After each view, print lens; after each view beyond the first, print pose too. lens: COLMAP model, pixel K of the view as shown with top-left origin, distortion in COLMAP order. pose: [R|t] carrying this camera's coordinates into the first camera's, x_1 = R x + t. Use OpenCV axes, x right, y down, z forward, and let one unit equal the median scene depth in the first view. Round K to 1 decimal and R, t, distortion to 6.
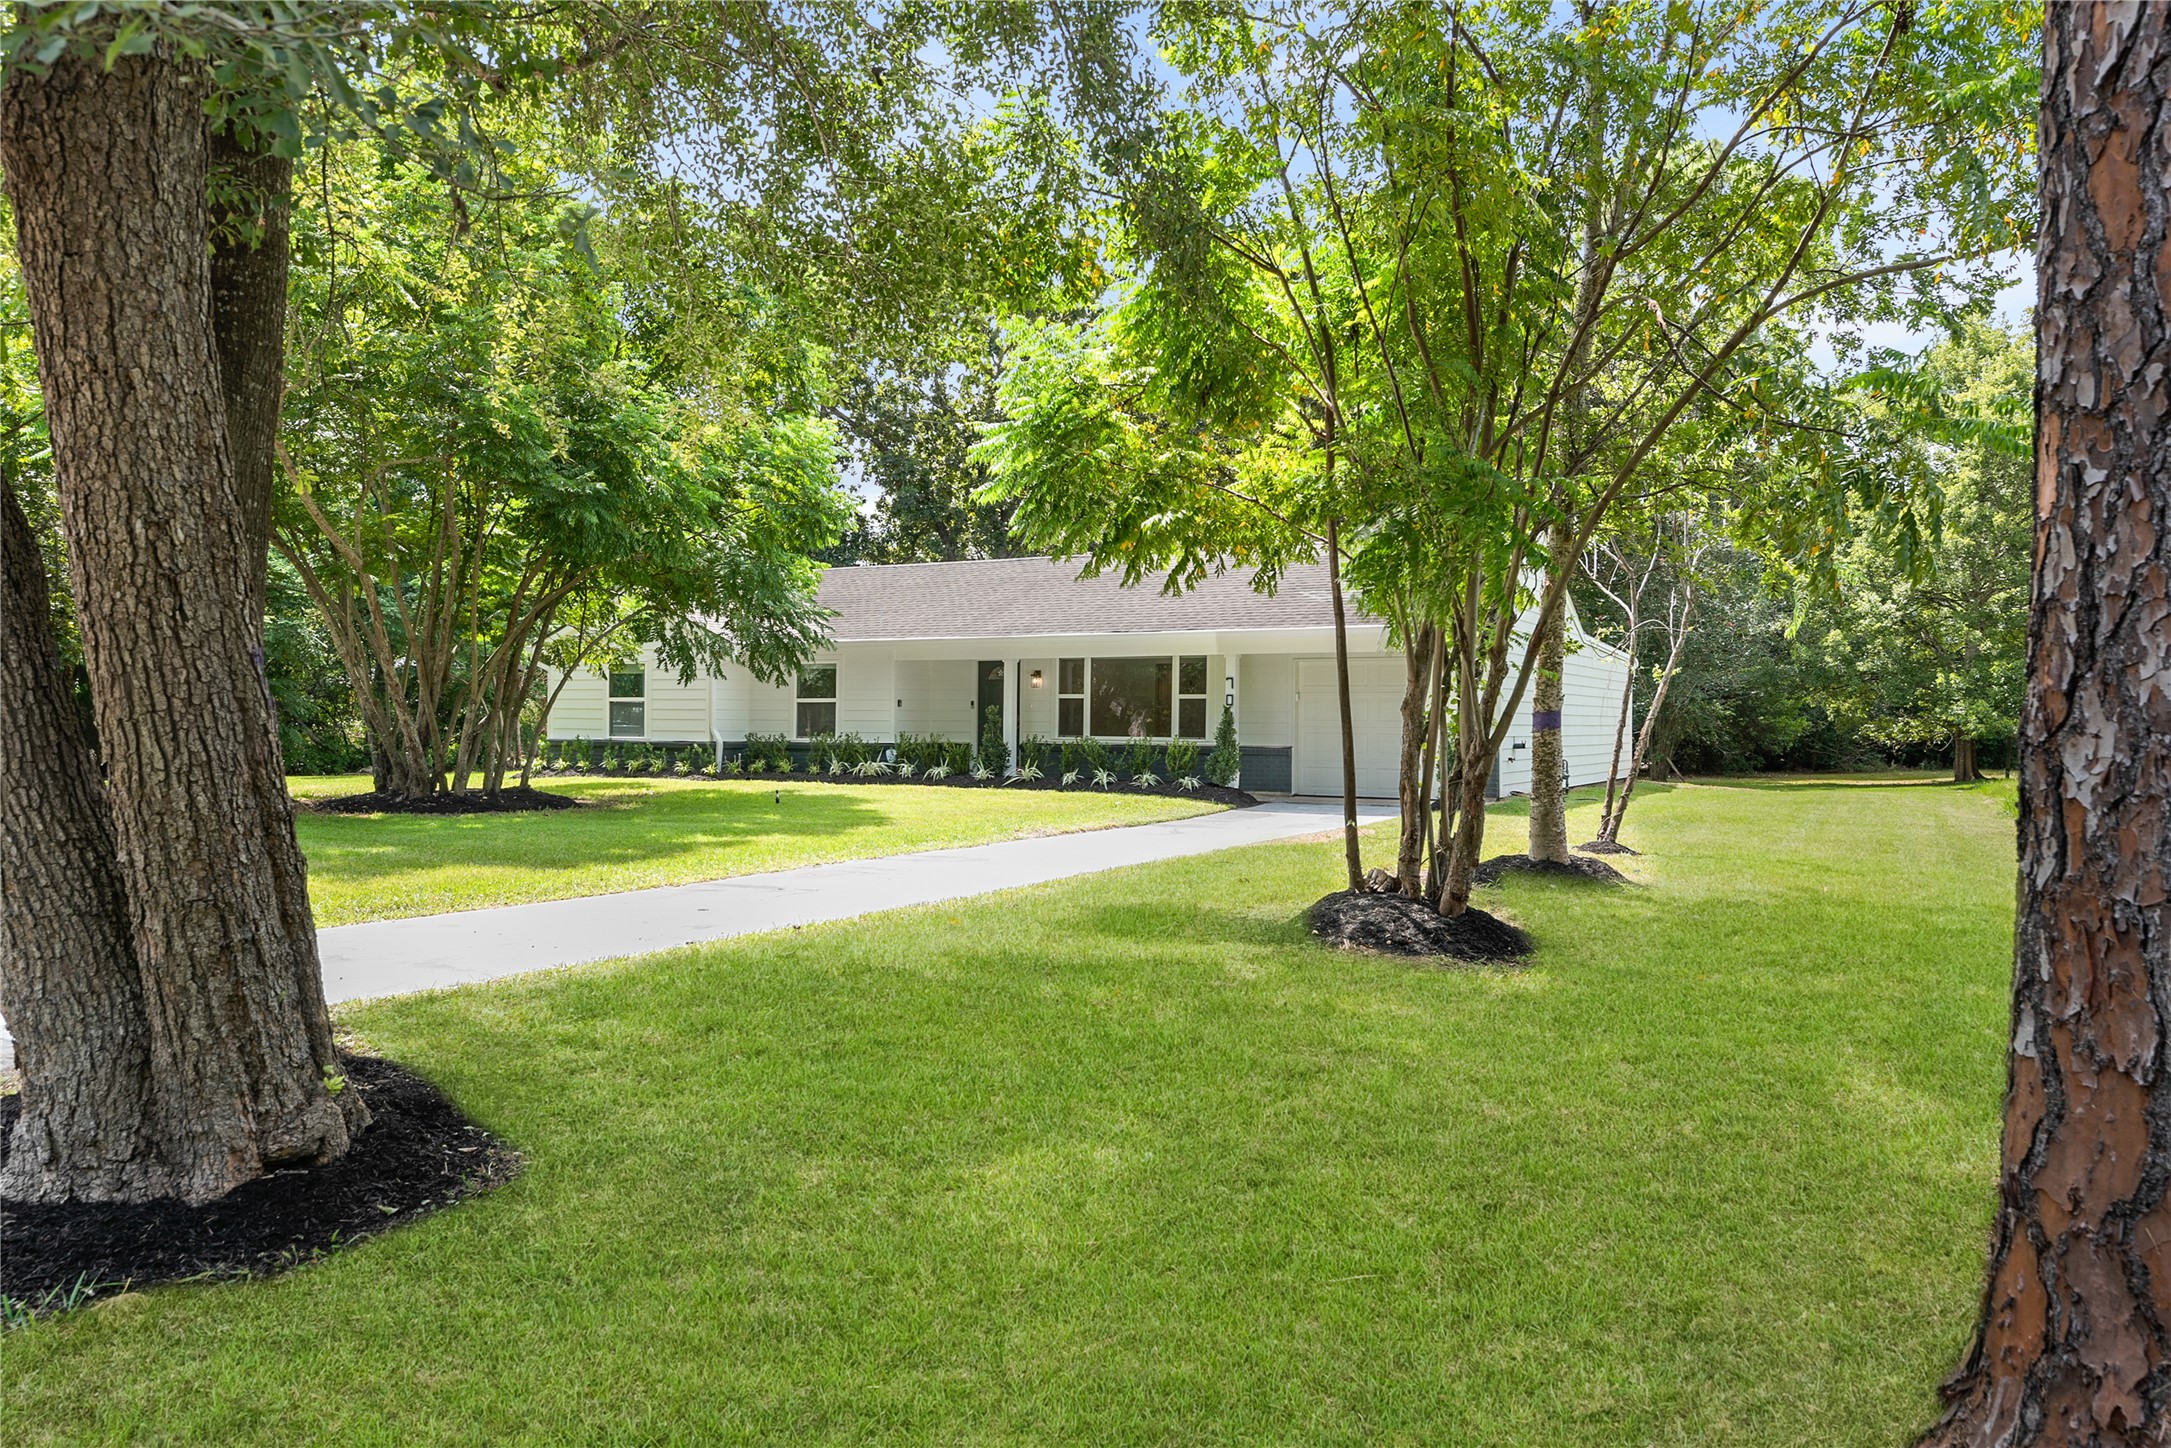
lens RADIAL K [[1555.1, 0, 1112.8], [0, 1555.1, 758.6], [0, 0, 1]] dist [-0.001971, -0.004187]
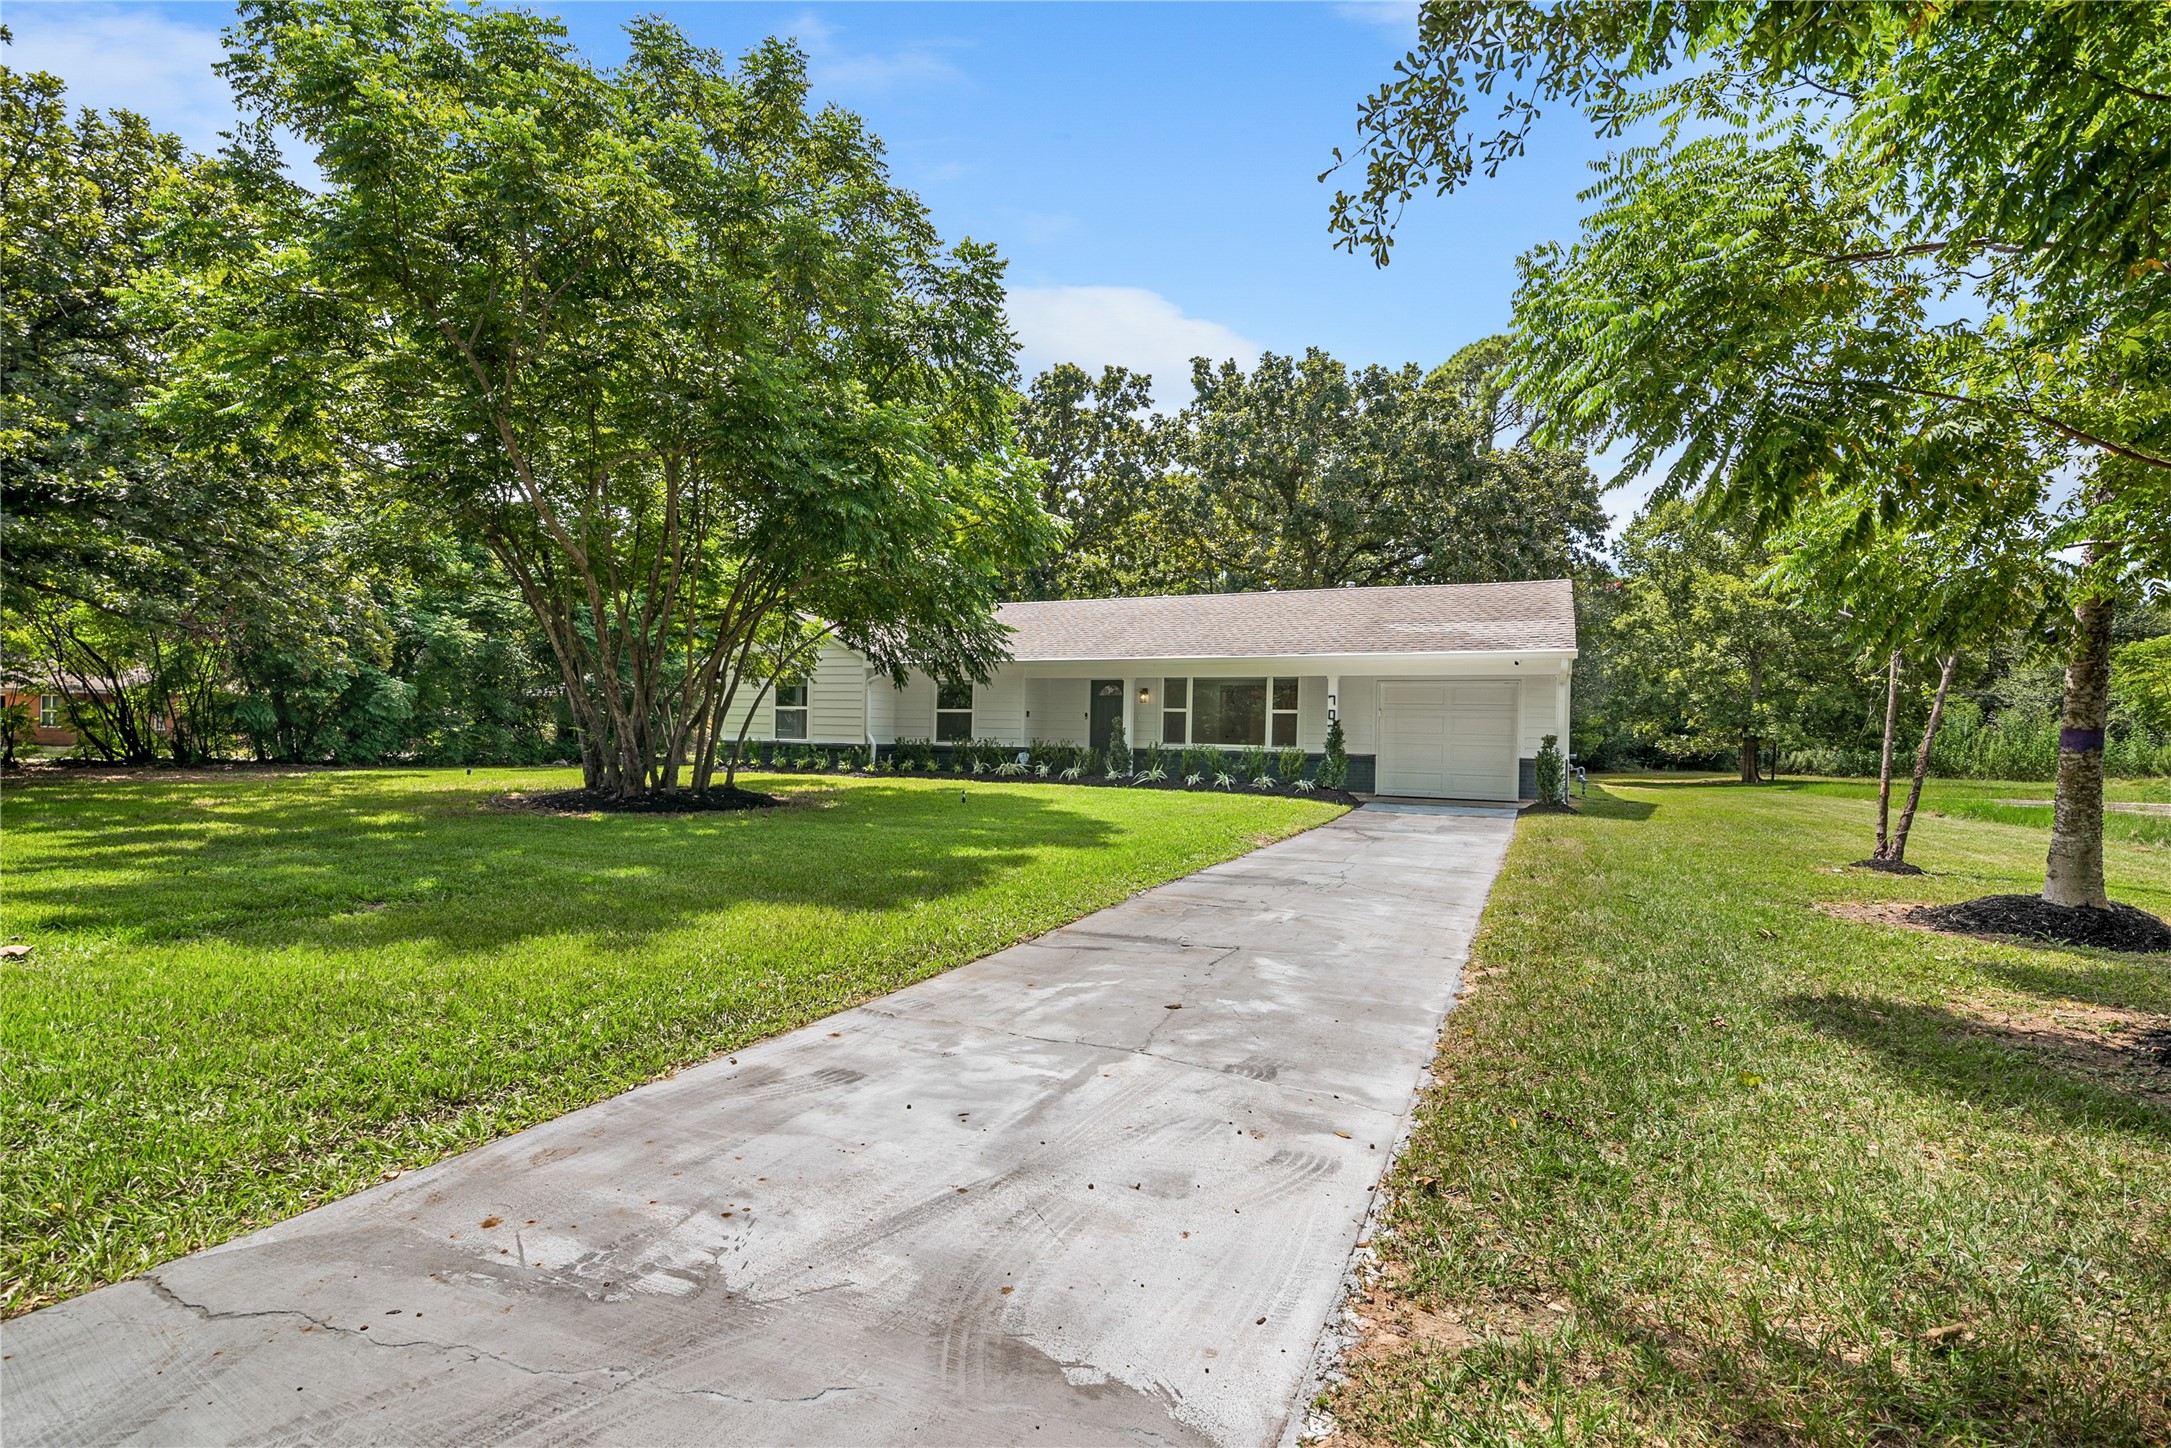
lens RADIAL K [[999.5, 0, 1084.6], [0, 999.5, 740.6], [0, 0, 1]] dist [-0.007836, -0.000326]
pose [[0.998602, 0.011918, 0.051496, -0.135034], [-0.011108, 0.999810, -0.015996, -0.003391], [-0.051677, 0.015402, 0.998545, 0.238487]]
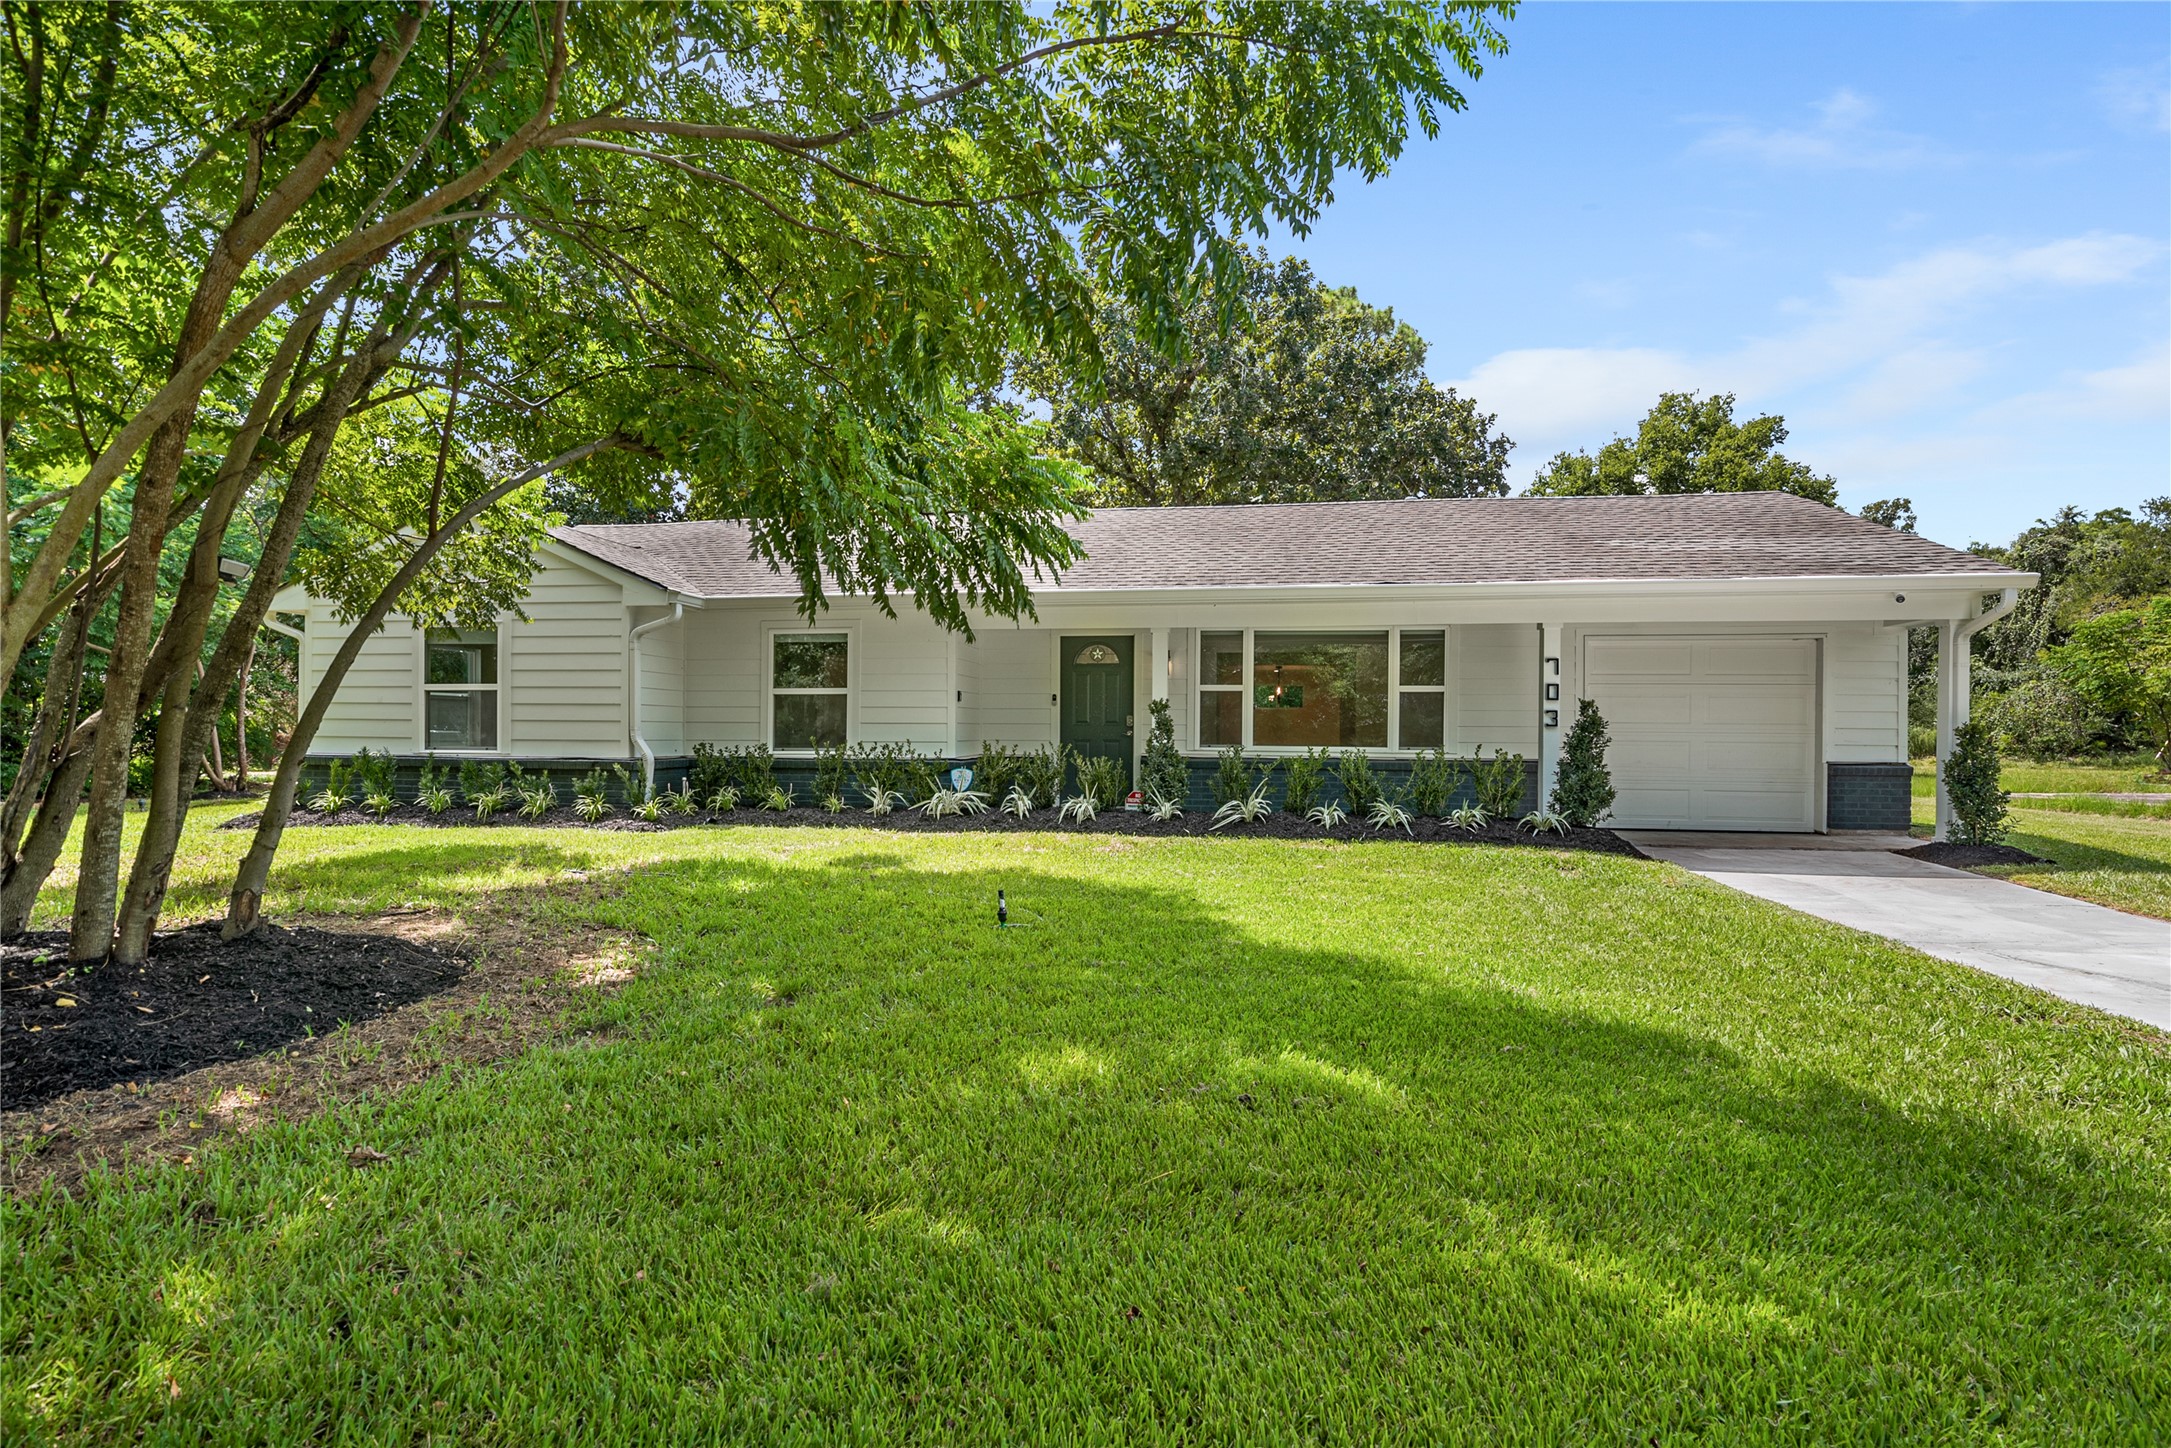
lens RADIAL K [[1023.6, 0, 1085.5], [0, 1023.6, 724.0], [0, 0, 1]] dist [-0.011001, -0.000201]
pose [[0.948150, 0.001756, 0.317819, -0.224703], [0.008243, 0.999512, -0.030115, -0.011007], [-0.317717, 0.031173, 0.947673, 0.596254]]
